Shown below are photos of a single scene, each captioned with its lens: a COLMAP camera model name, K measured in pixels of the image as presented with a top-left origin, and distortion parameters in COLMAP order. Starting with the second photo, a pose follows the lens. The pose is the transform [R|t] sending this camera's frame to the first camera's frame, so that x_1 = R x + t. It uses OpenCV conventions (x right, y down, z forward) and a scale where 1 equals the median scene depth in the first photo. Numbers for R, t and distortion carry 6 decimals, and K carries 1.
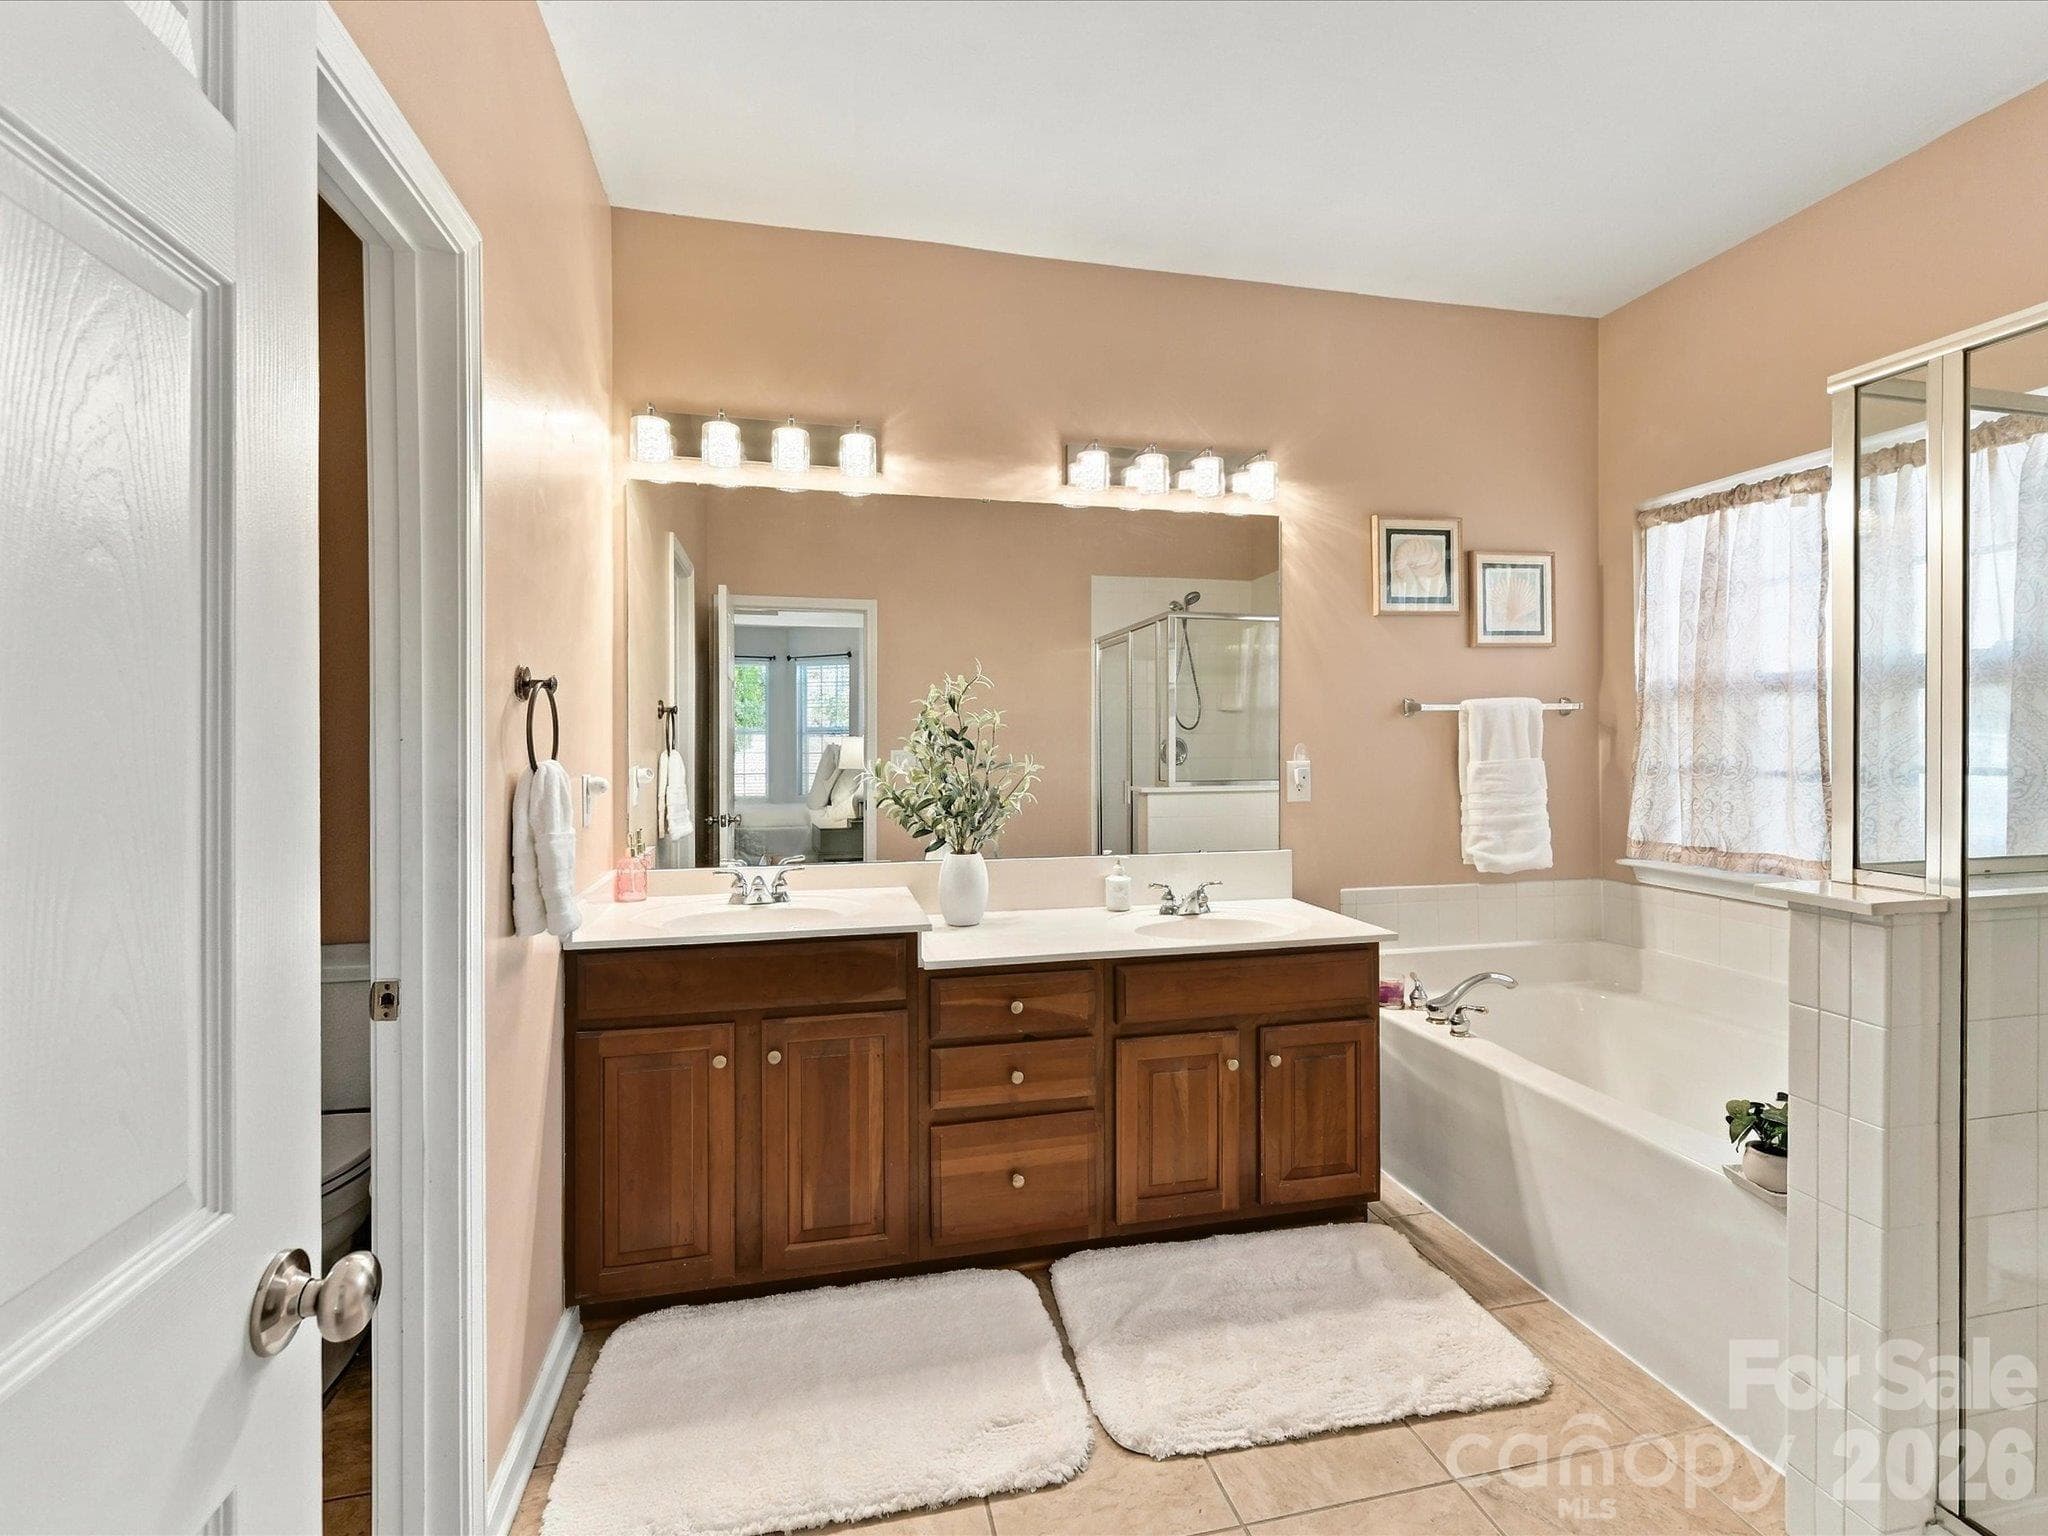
lens RADIAL K [[926.1, 0, 1022.4], [0, 926.1, 750.4], [0, 0, 1]] dist [0.003969, -0.003851]
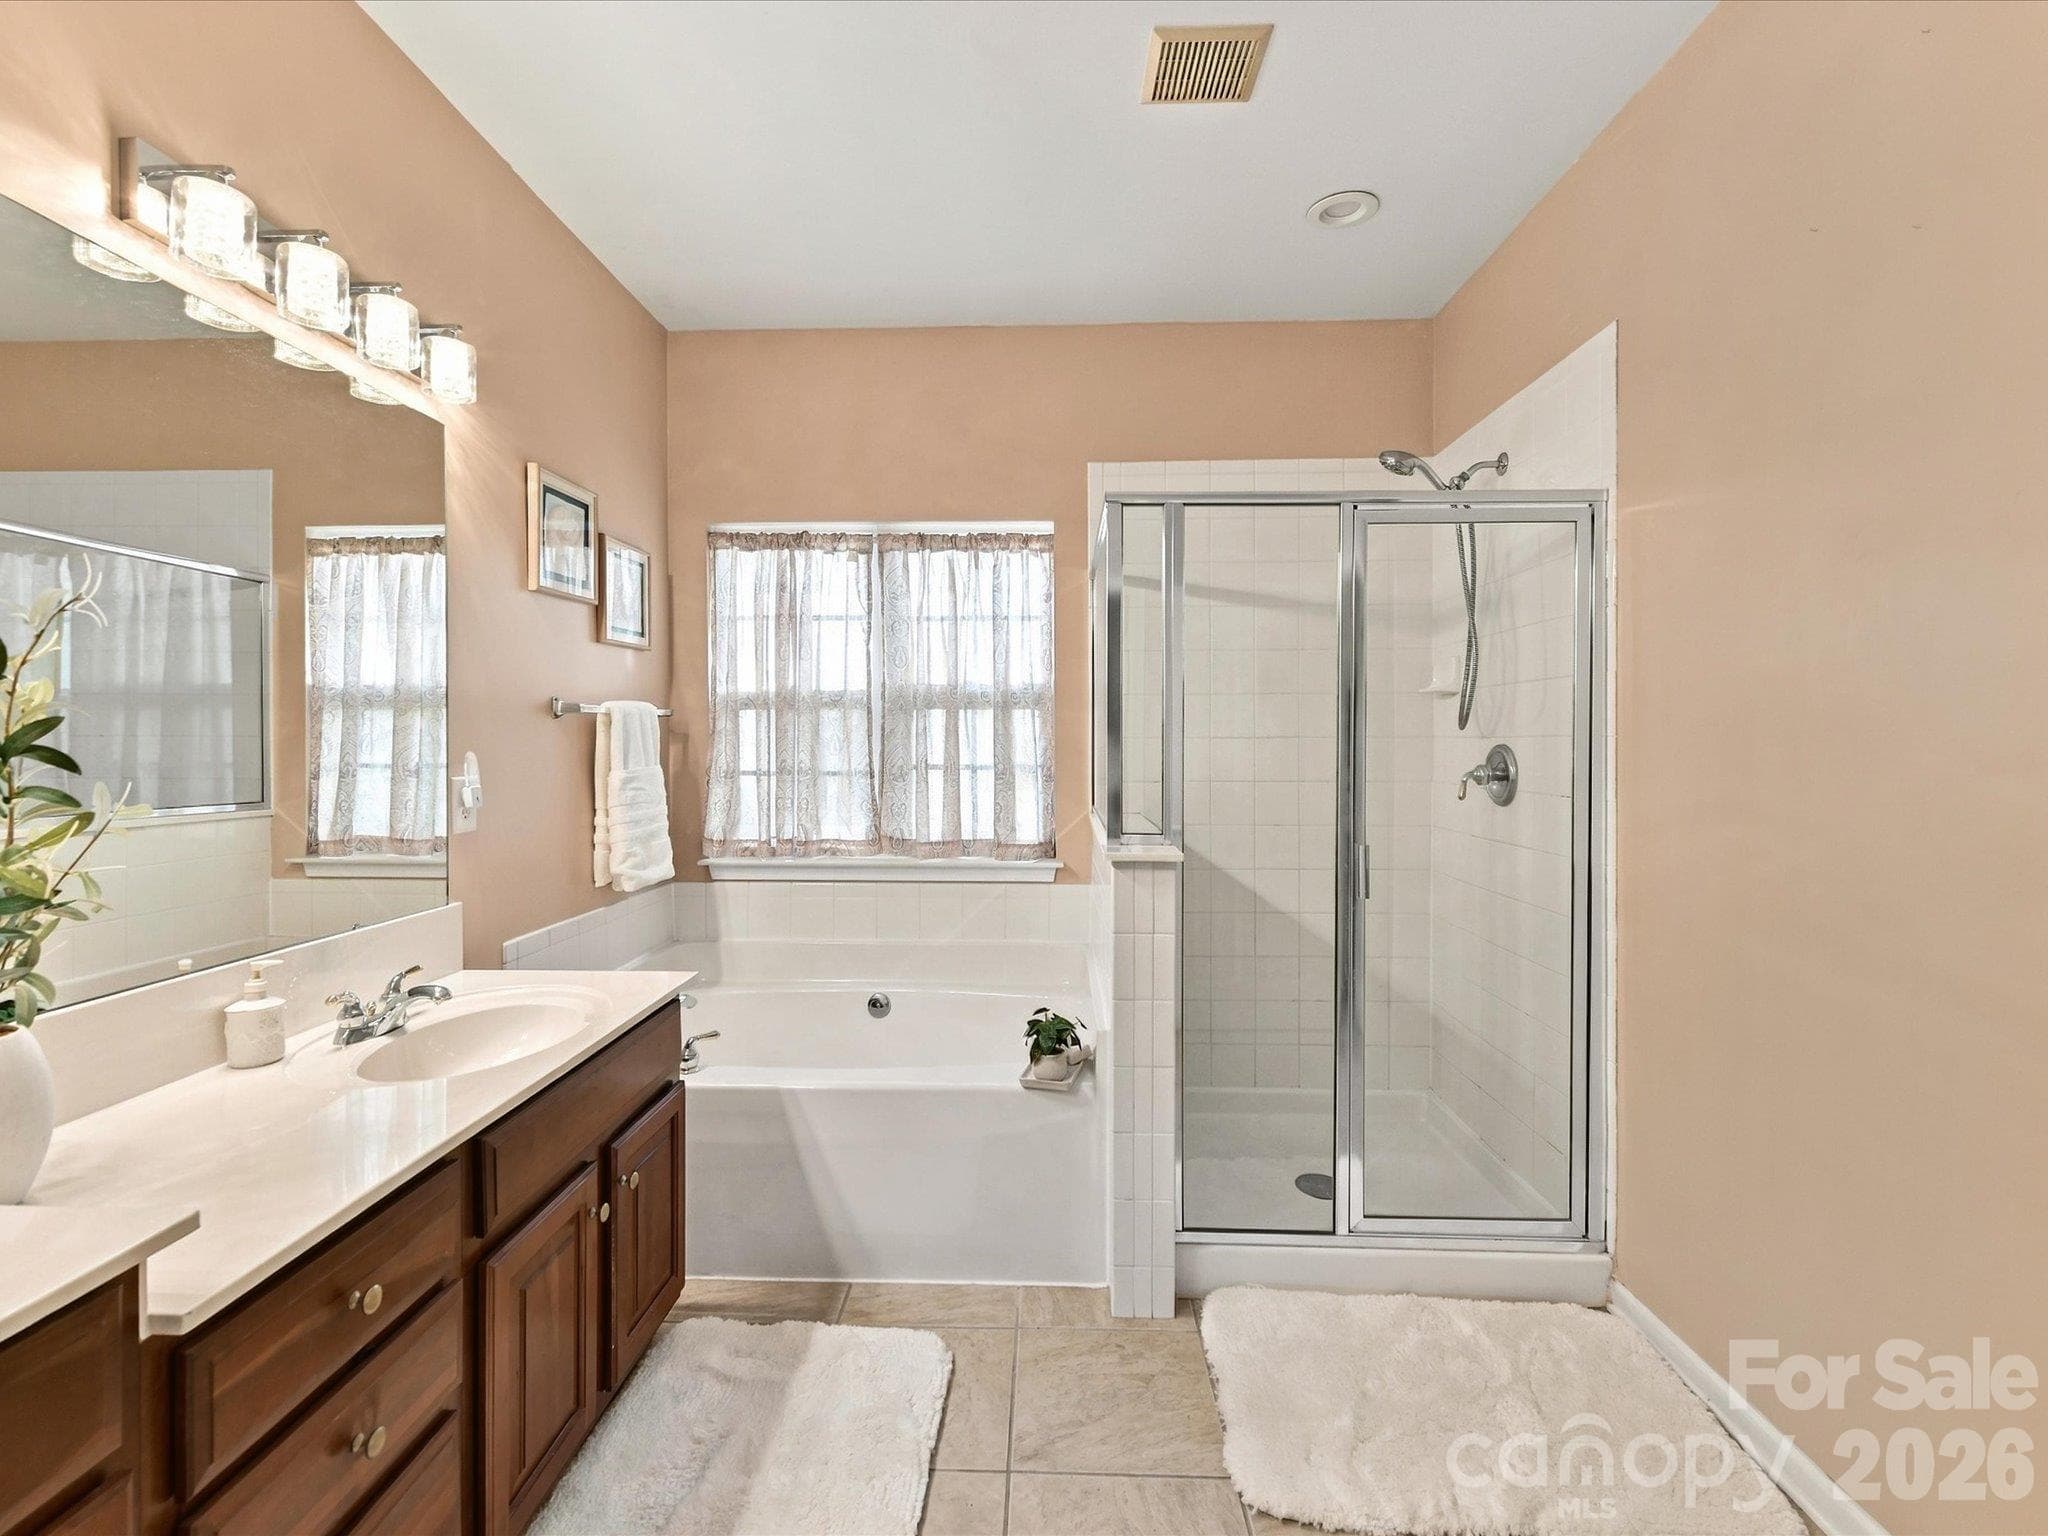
lens RADIAL K [[926.1, 0, 1022.4], [0, 926.1, 750.4], [0, 0, 1]] dist [0.003969, -0.003851]
pose [[0.246519, -0.005409, 0.969123, -0.307122], [0.011984, 0.999925, 0.002533, -0.005306], [-0.969064, 0.010989, 0.246565, 0.431383]]
